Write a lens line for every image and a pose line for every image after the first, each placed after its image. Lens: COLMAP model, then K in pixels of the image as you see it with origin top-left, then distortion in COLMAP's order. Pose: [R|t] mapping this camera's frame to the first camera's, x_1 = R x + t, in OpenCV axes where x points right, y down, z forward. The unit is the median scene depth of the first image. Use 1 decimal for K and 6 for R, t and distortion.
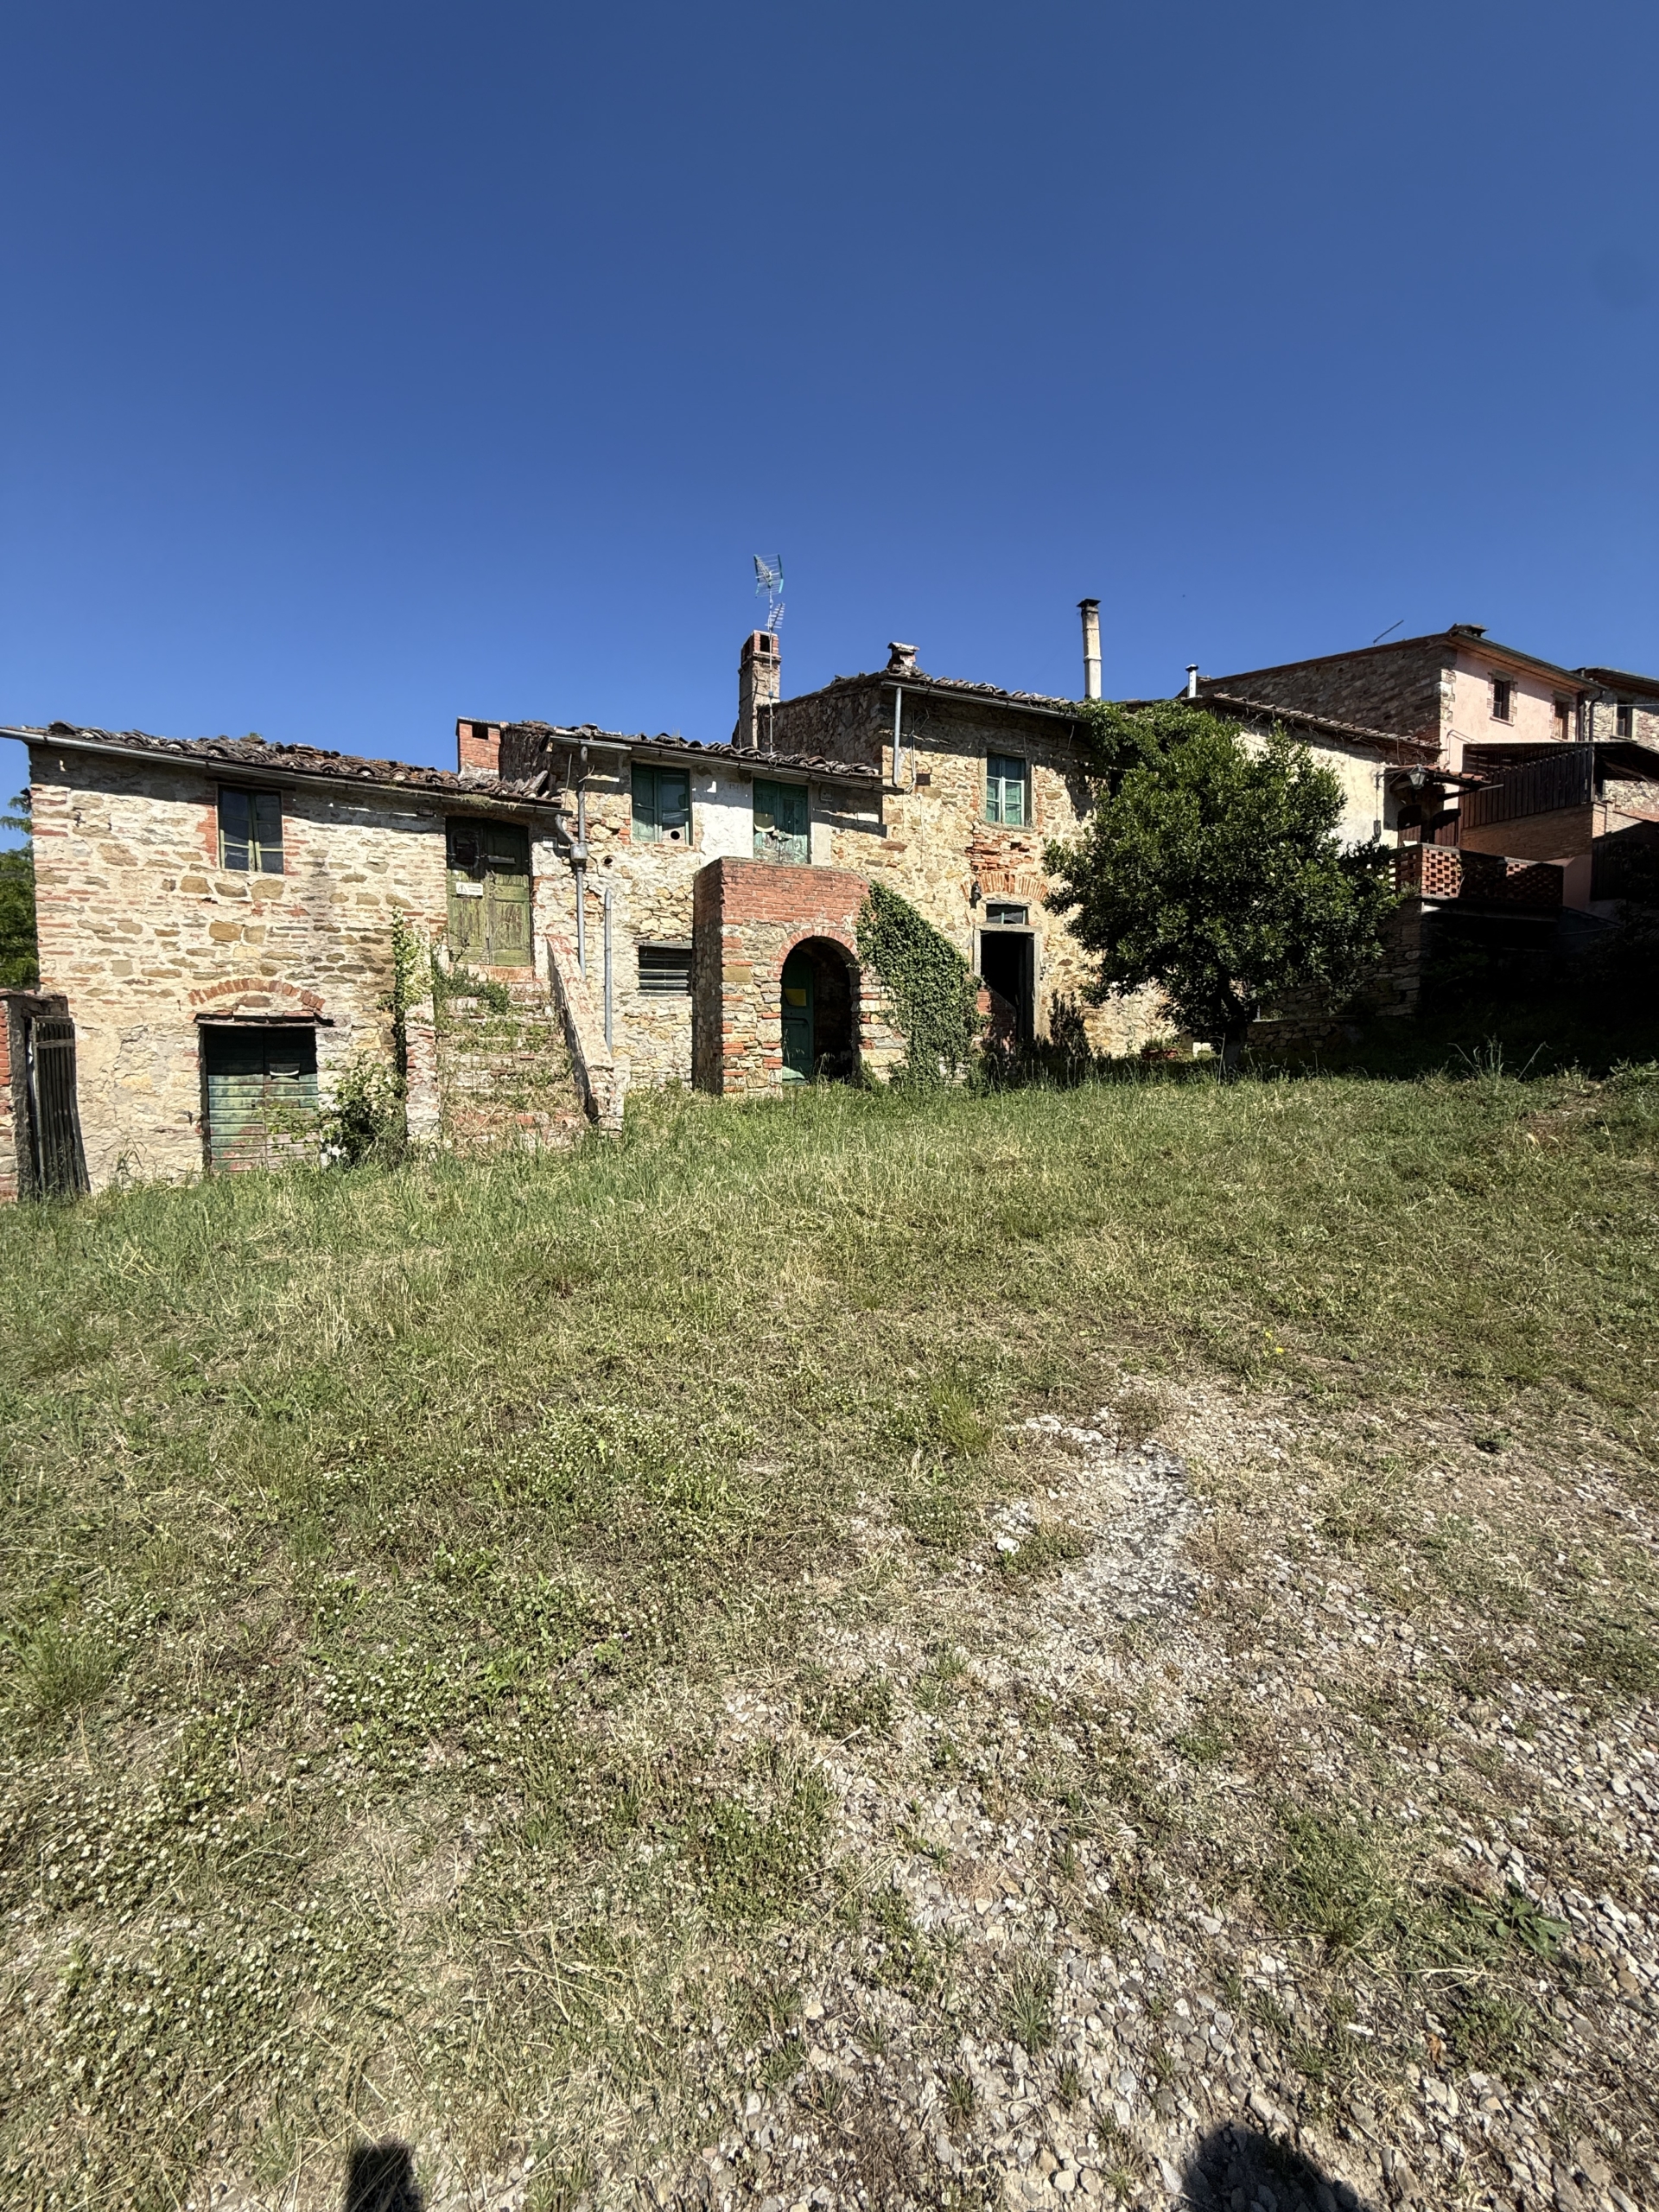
lens RADIAL K [[885.8, 0, 828.8], [0, 885.8, 1102.9], [0, 0, 1]] dist [0.002378, 0.000311]
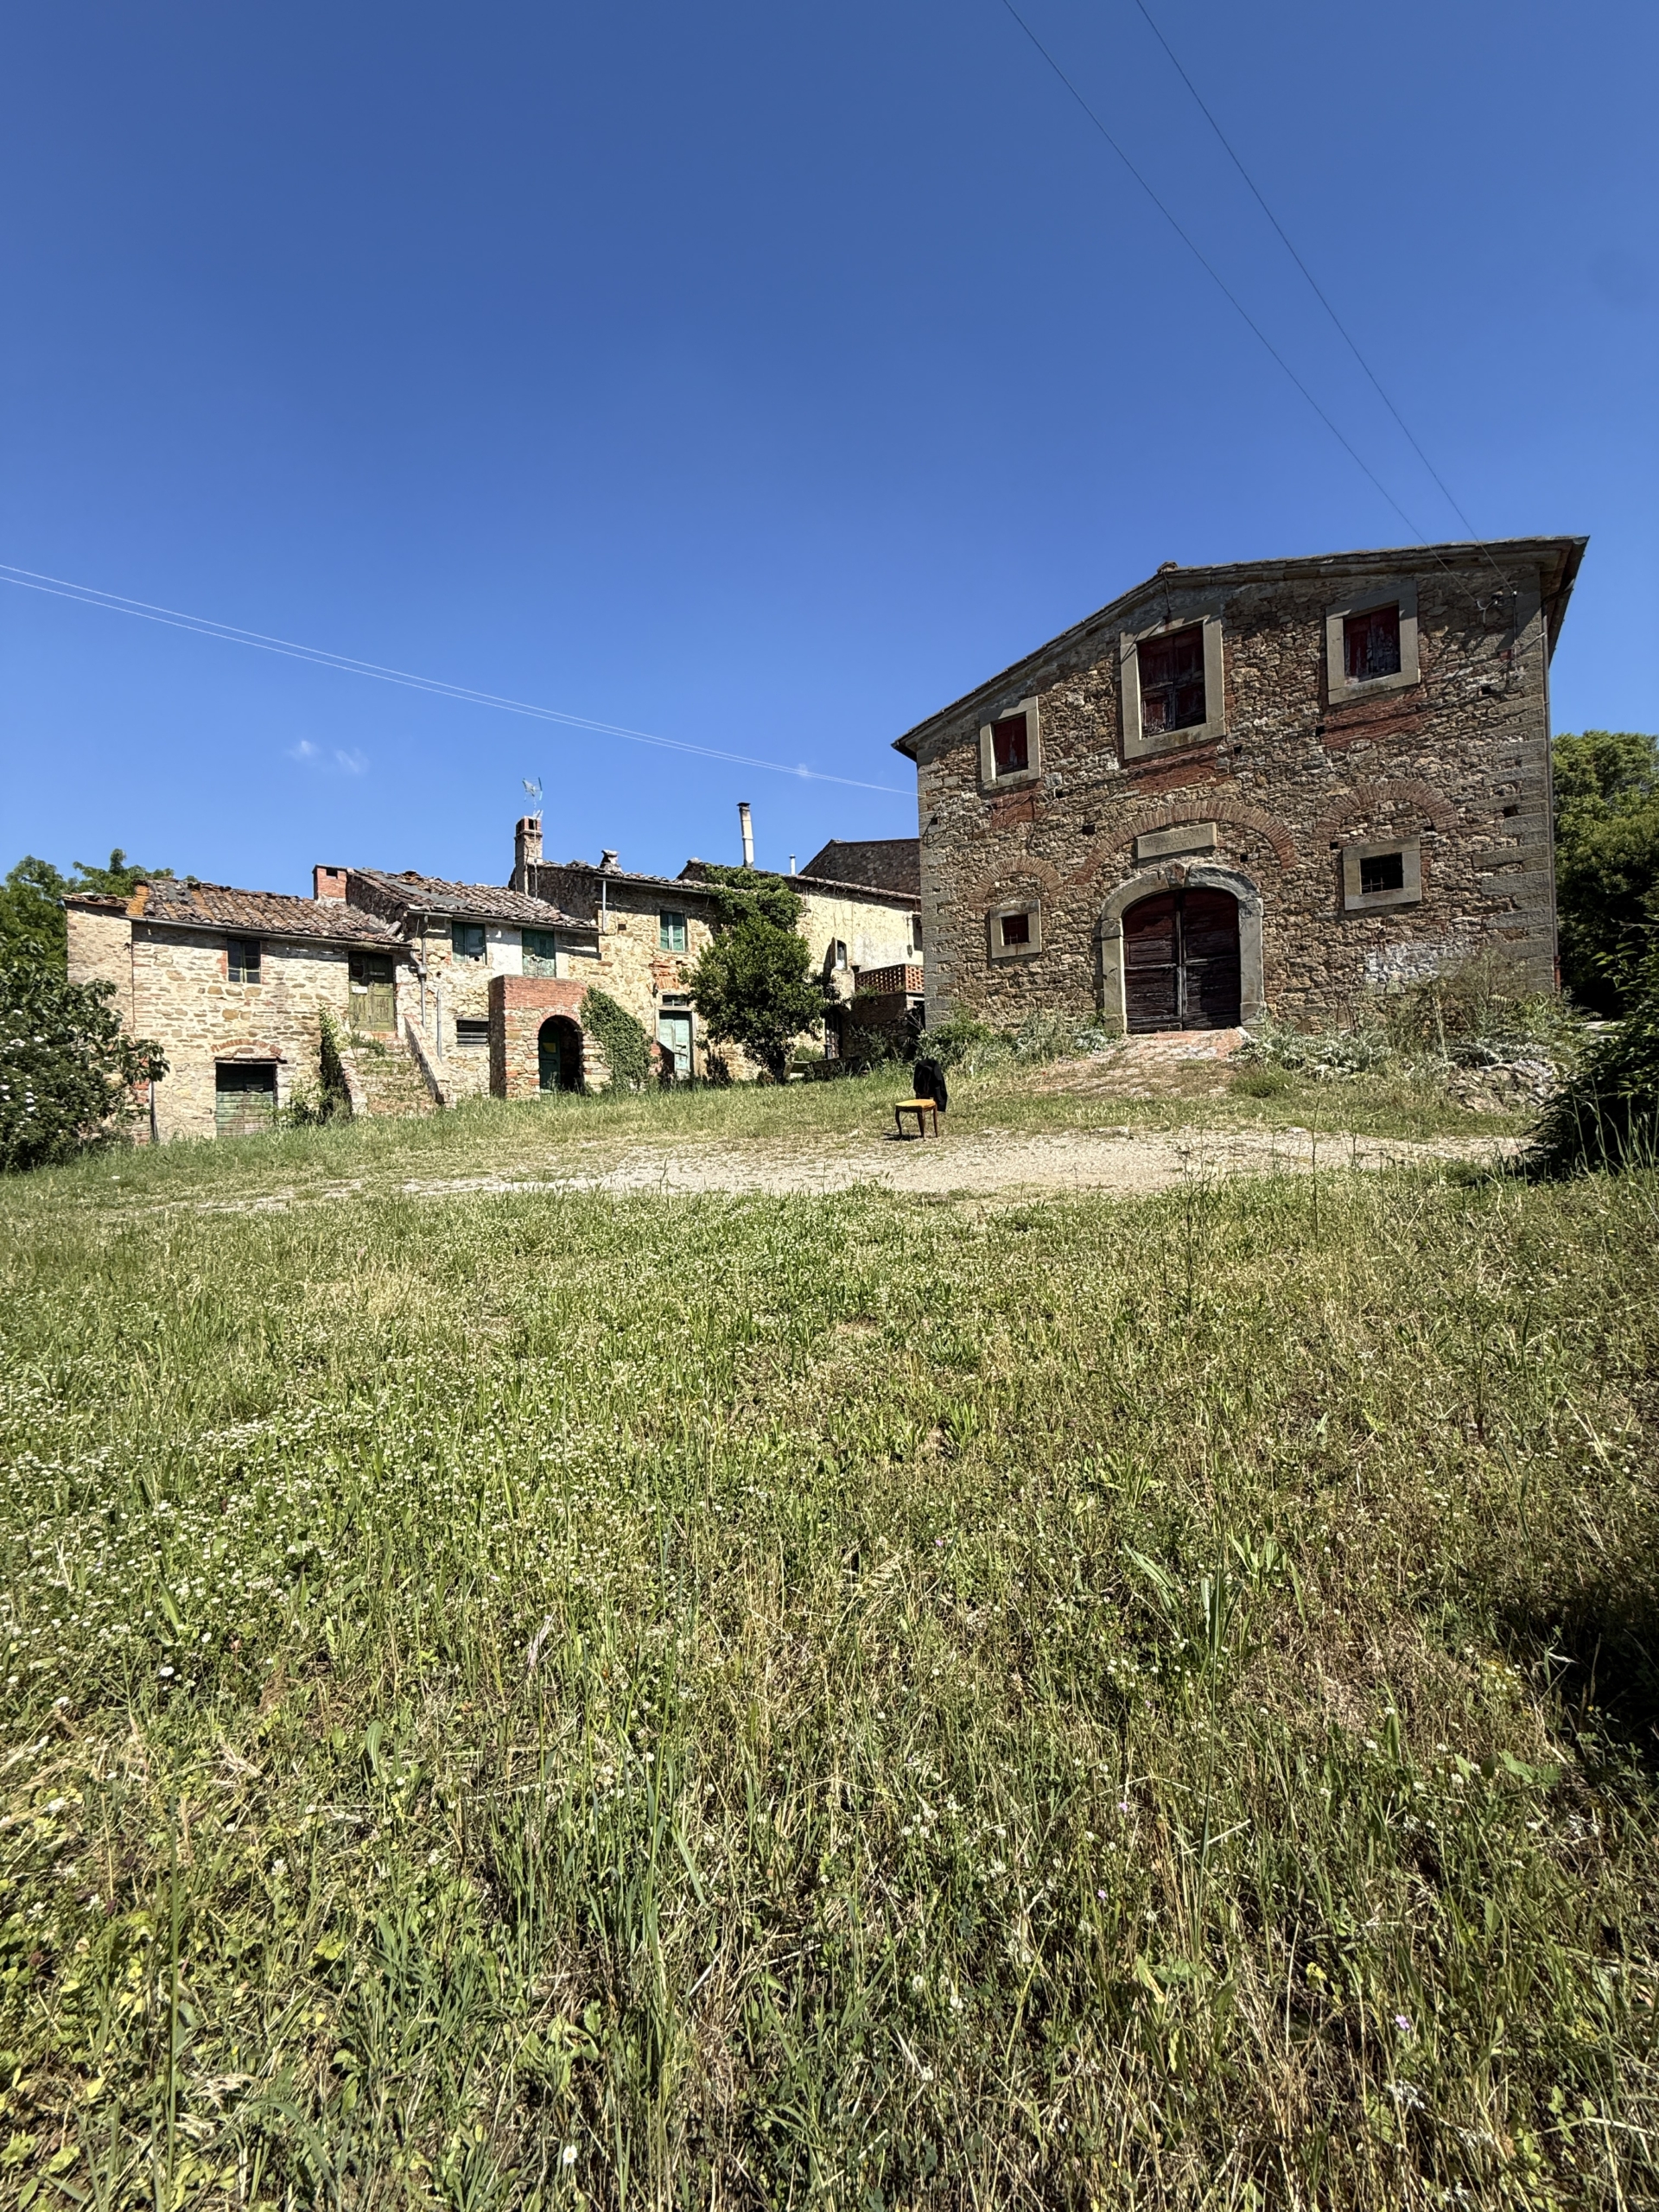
lens RADIAL K [[885.8, 0, 831.6], [0, 885.8, 1103.7], [0, 0, 1]] dist [0.002378, 0.000311]
pose [[0.973923, -0.020604, 0.225941, 0.128360], [0.034664, 0.997689, -0.058438, 0.135087], [-0.224214, 0.064746, 0.972387, -0.986889]]
